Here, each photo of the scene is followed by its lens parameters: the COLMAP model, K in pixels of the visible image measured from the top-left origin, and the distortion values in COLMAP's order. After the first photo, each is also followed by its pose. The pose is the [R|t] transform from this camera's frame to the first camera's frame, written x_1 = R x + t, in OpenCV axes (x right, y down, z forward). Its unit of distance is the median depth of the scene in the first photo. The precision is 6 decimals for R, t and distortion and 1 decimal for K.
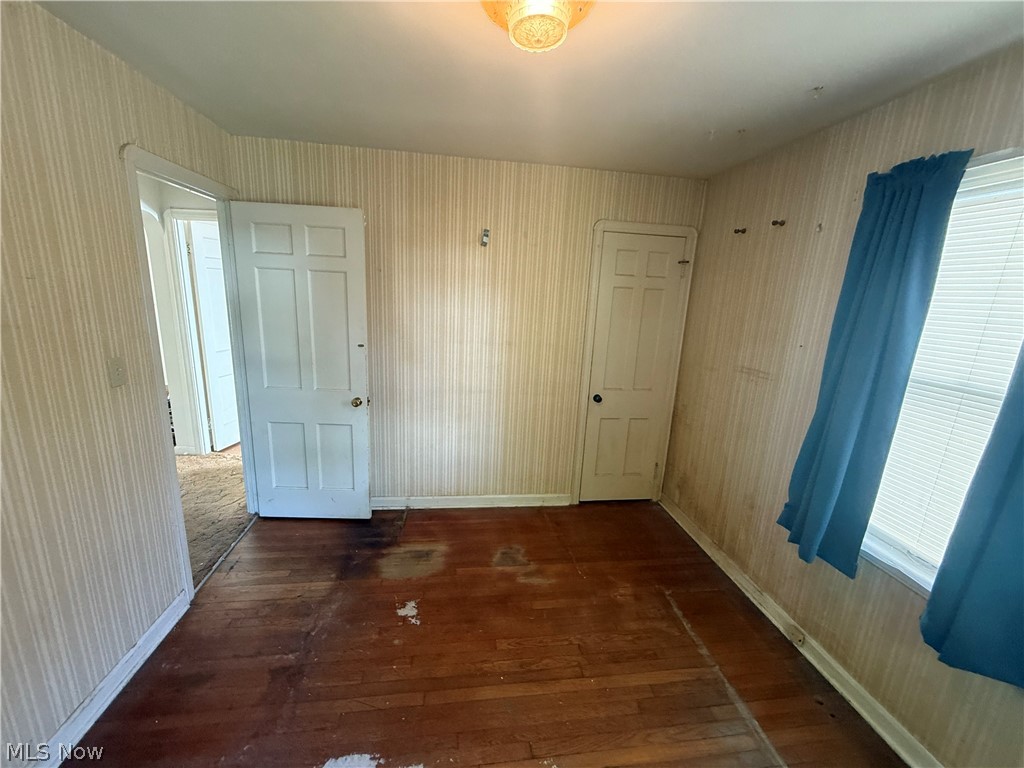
lens RADIAL K [[406.6, 0, 508.8], [0, 406.6, 382.6], [0, 0, 1]] dist [-0.000207, -0.000163]
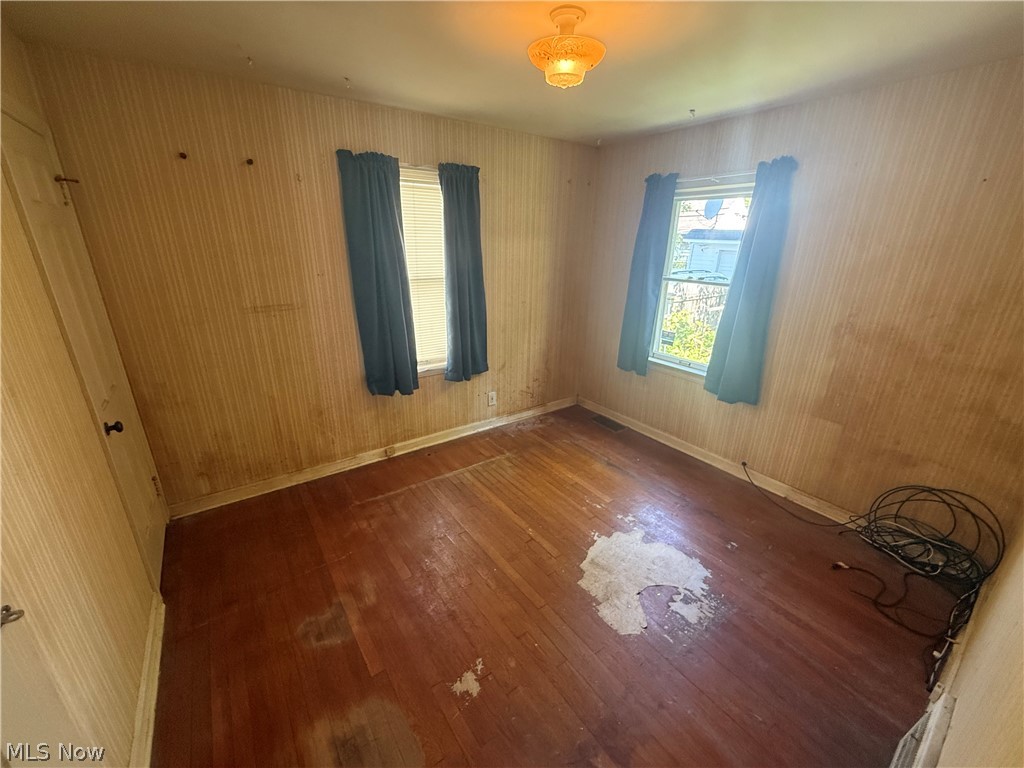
lens RADIAL K [[406.6, 0, 510.2], [0, 406.6, 385.3], [0, 0, 1]] dist [-0.000207, -0.000163]
pose [[-0.465784, -0.353492, 0.811227, -0.711600], [0.150275, 0.871831, 0.466184, -0.284964], [-0.872045, 0.339048, -0.352964, 1.011305]]
